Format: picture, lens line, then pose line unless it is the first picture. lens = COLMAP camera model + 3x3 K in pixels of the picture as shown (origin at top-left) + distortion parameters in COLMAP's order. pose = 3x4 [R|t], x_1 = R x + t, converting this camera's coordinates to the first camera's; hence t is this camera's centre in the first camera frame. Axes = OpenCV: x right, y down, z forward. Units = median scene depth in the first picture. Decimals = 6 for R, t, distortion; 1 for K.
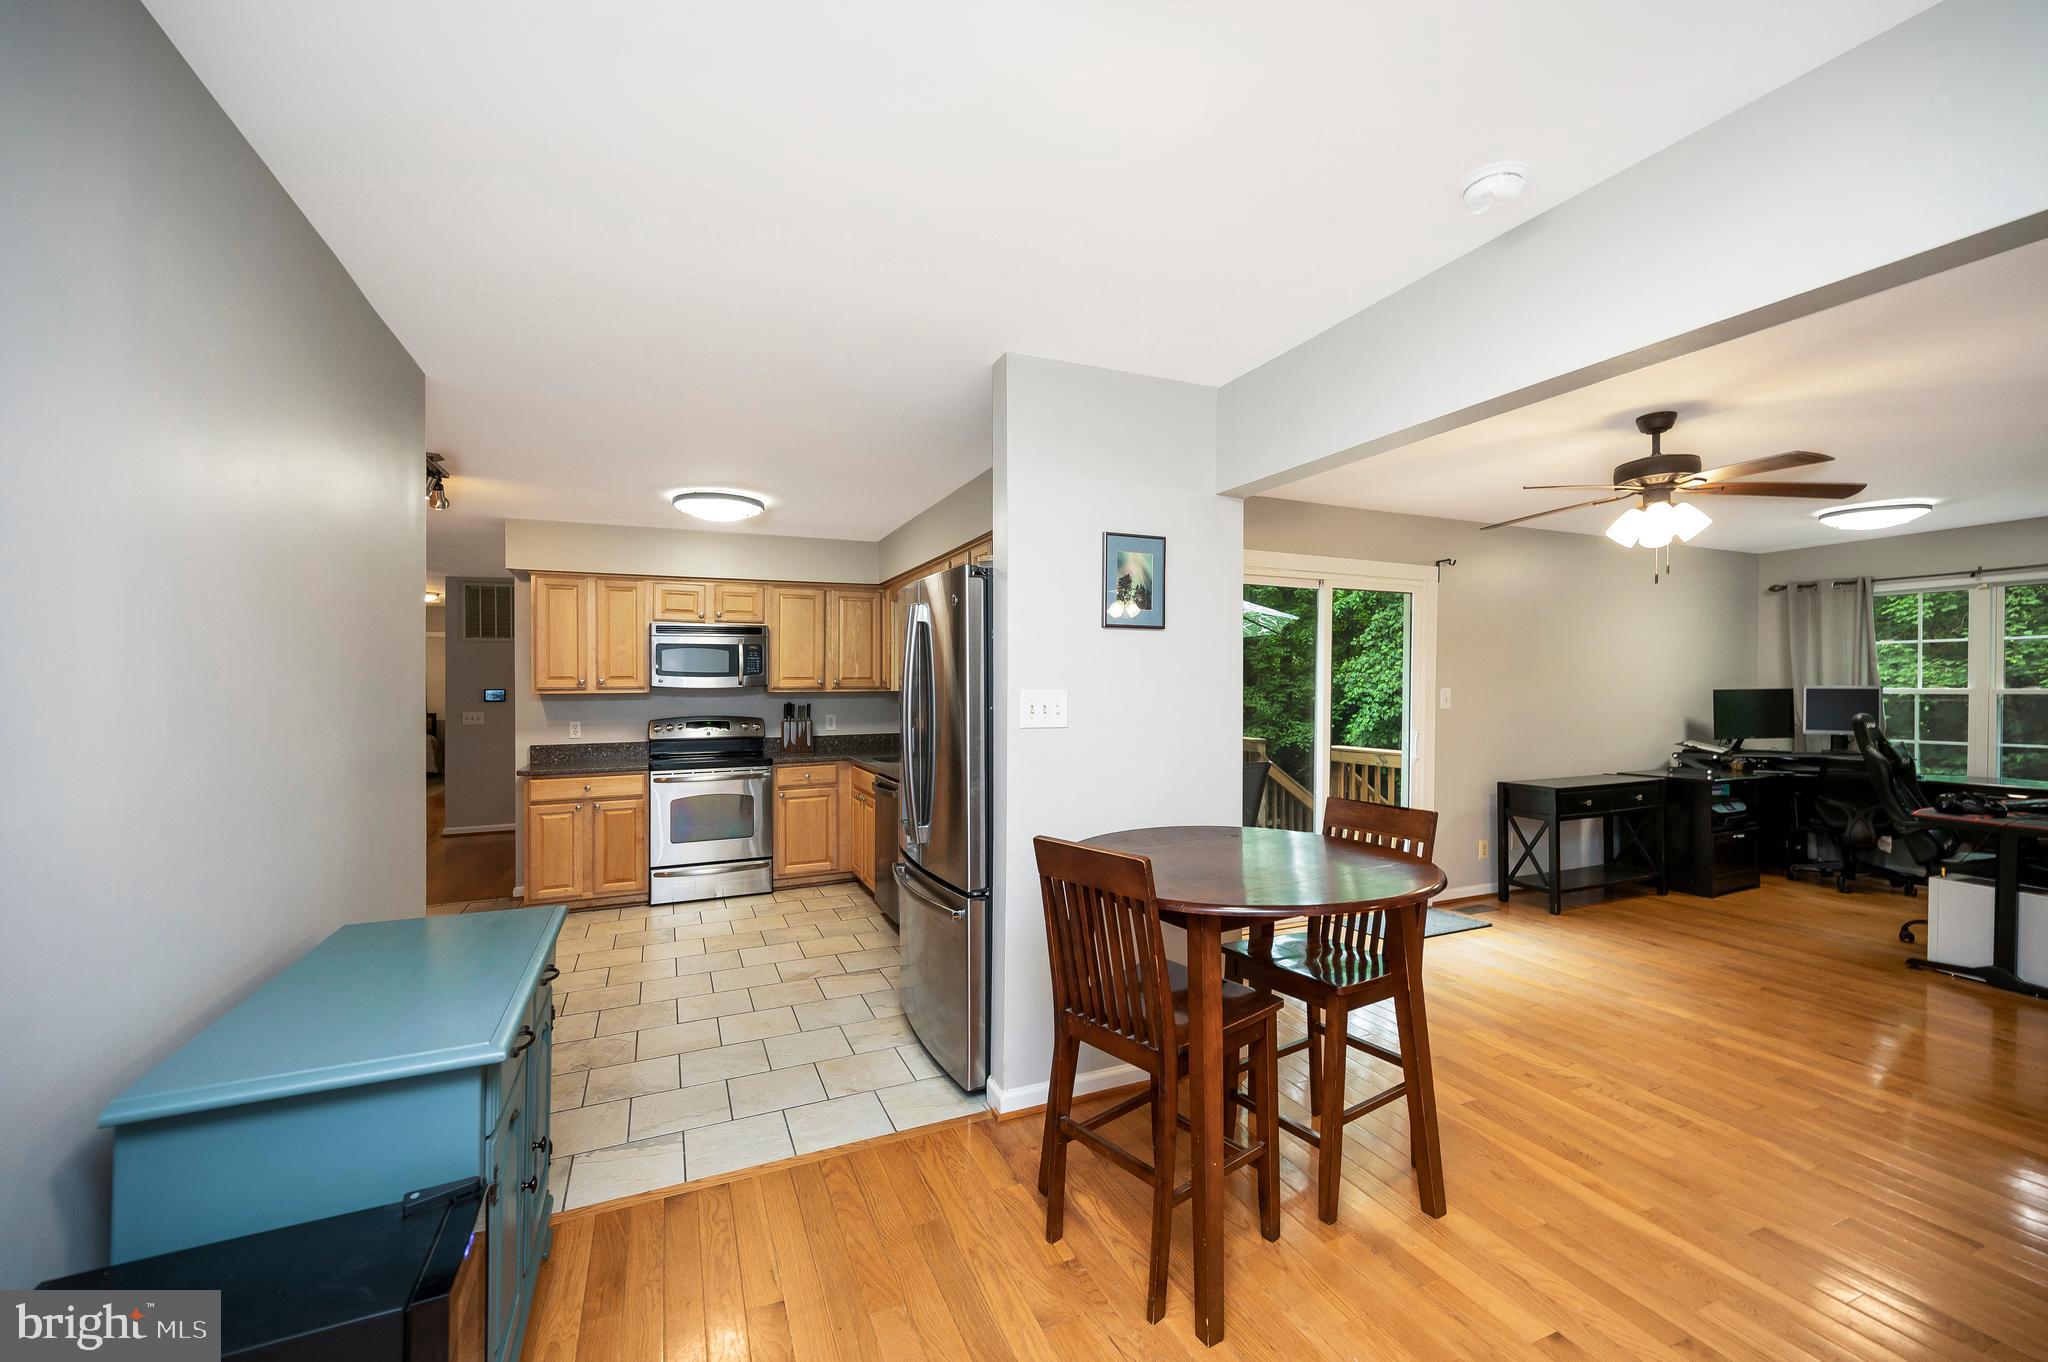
lens RADIAL K [[821.8, 0, 1014.7], [0, 821.8, 703.7], [0, 0, 1]] dist [-0.000218, 0.000124]
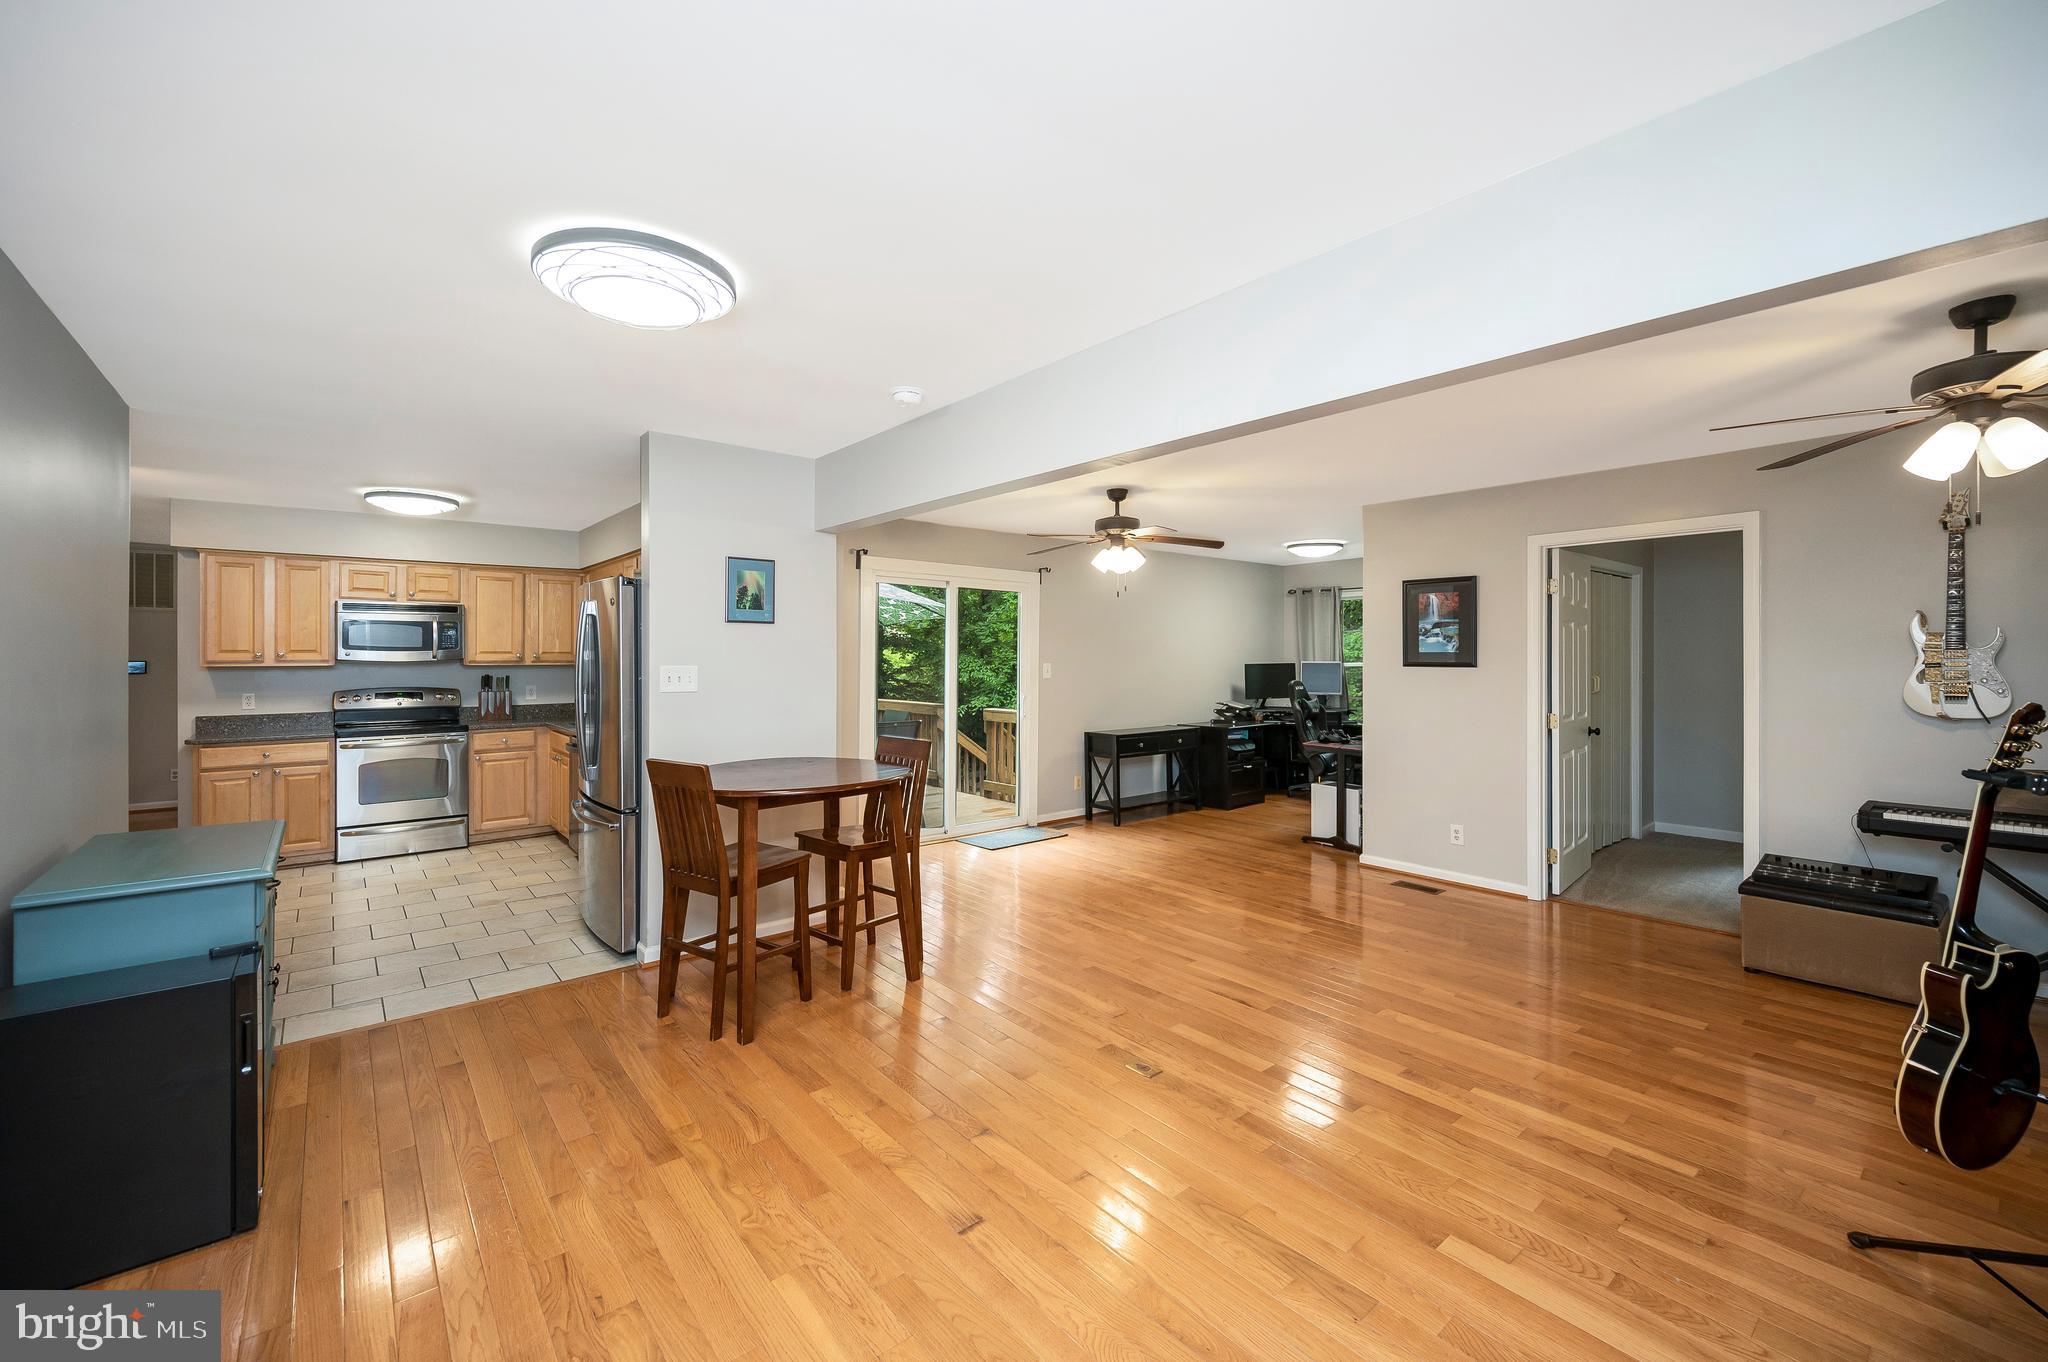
lens RADIAL K [[828.9, 0, 1027.1], [0, 828.9, 667.8], [0, 0, 1]] dist [0.000965, 0.000036]
pose [[0.956629, 0.000296, 0.291308, 0.098933], [0.001809, 0.999974, -0.006959, -0.001306], [-0.291303, 0.007185, 0.956604, -0.285195]]
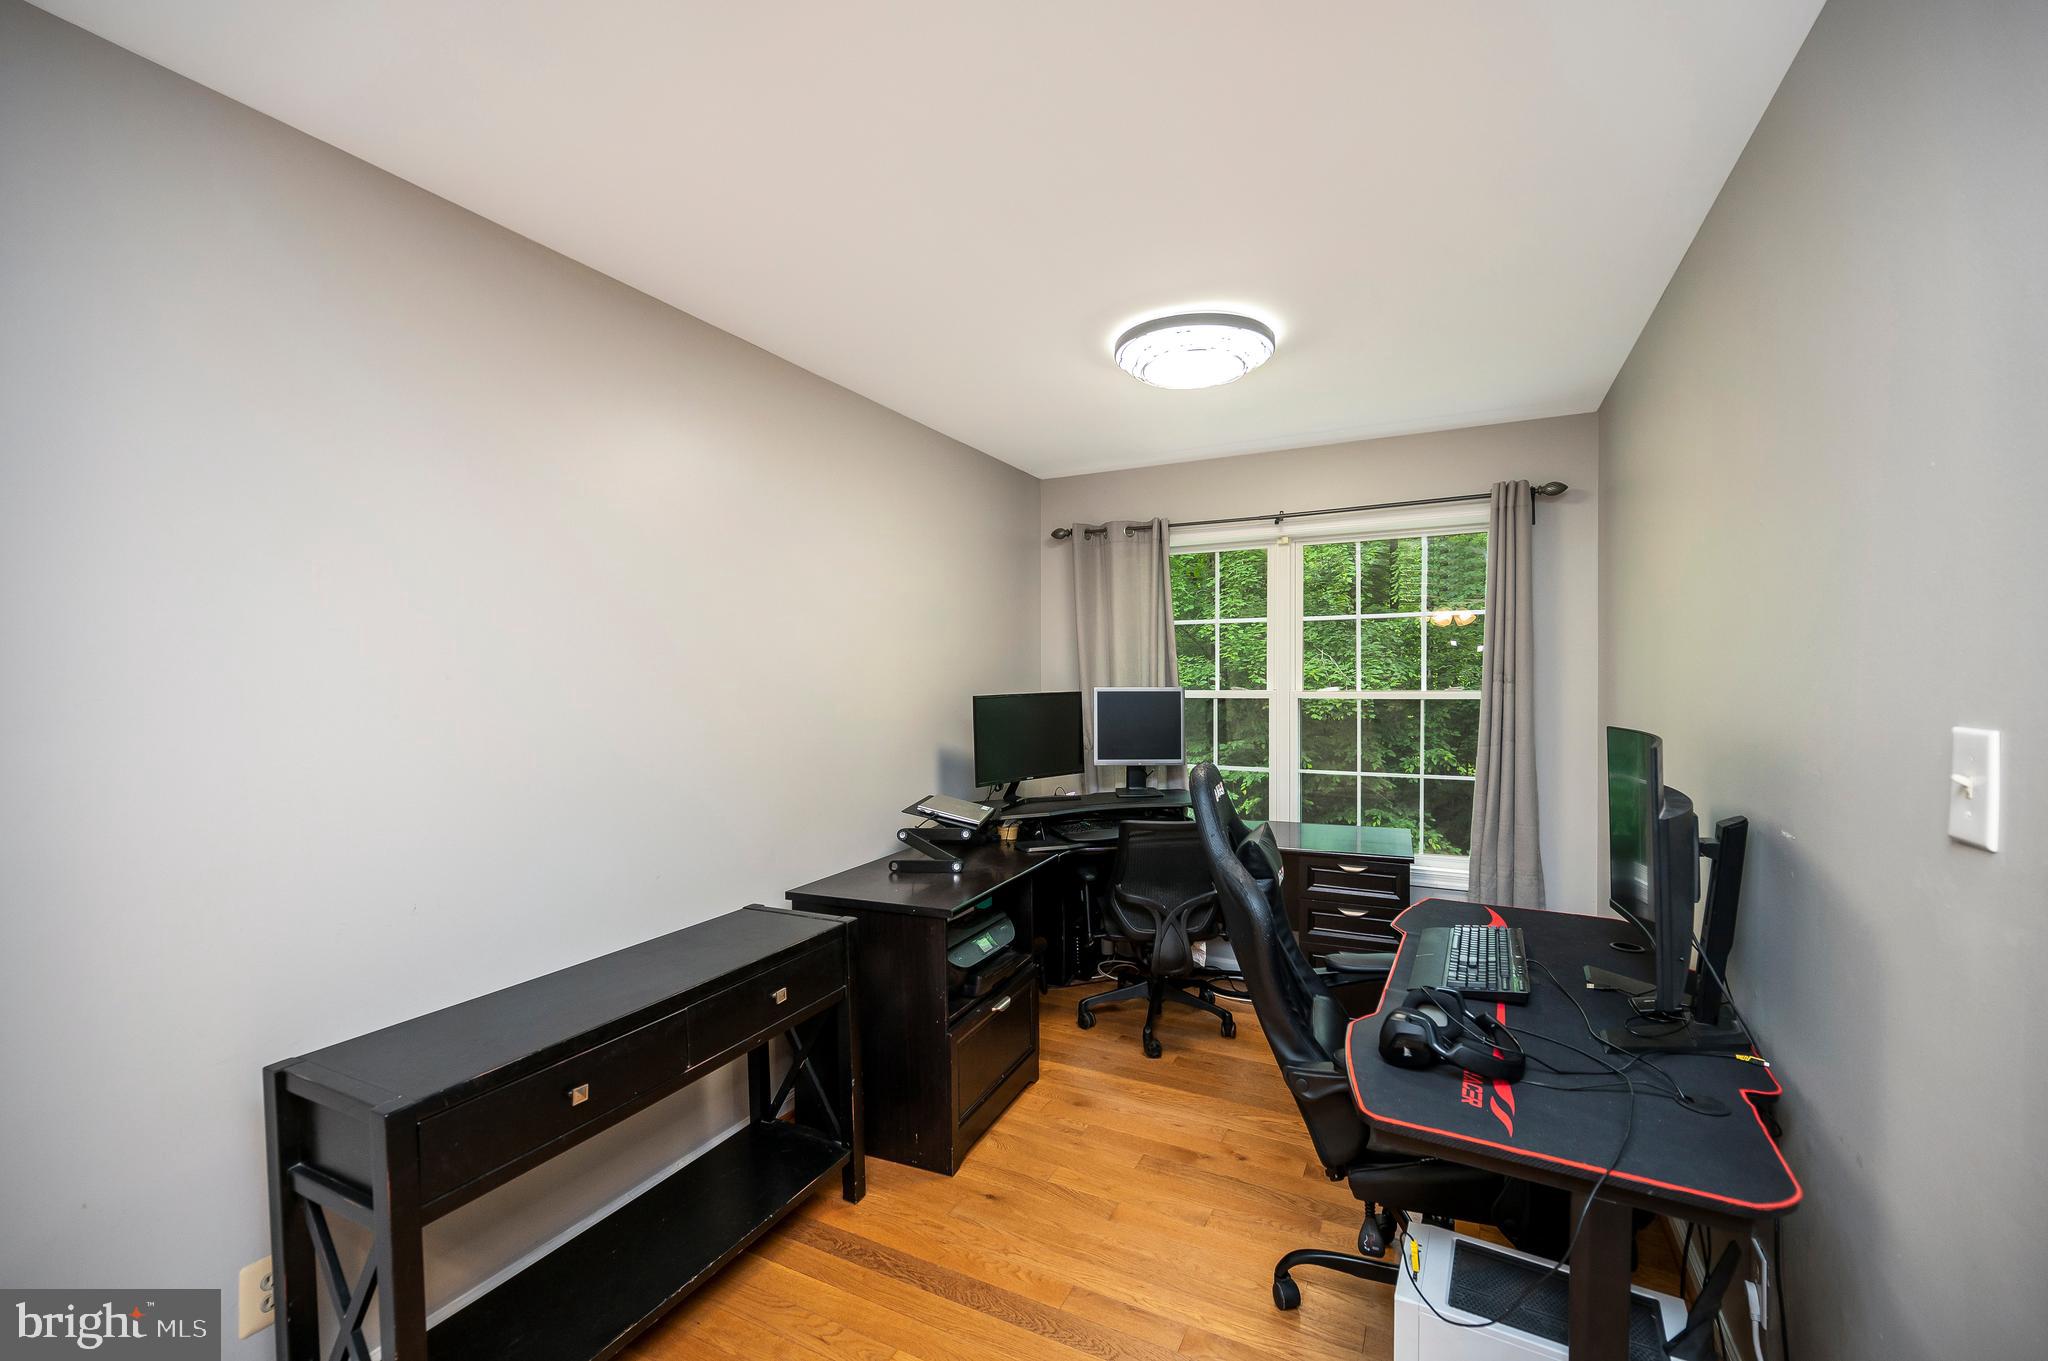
lens RADIAL K [[841.2, 0, 1023.0], [0, 841.2, 685.5], [0, 0, 1]] dist [-0.002099, 0.000017]
pose [[0.772217, -0.002251, 0.635355, 0.618890], [0.010099, 0.999911, -0.008732, -0.022480], [-0.635279, 0.013159, 0.772171, 0.653502]]
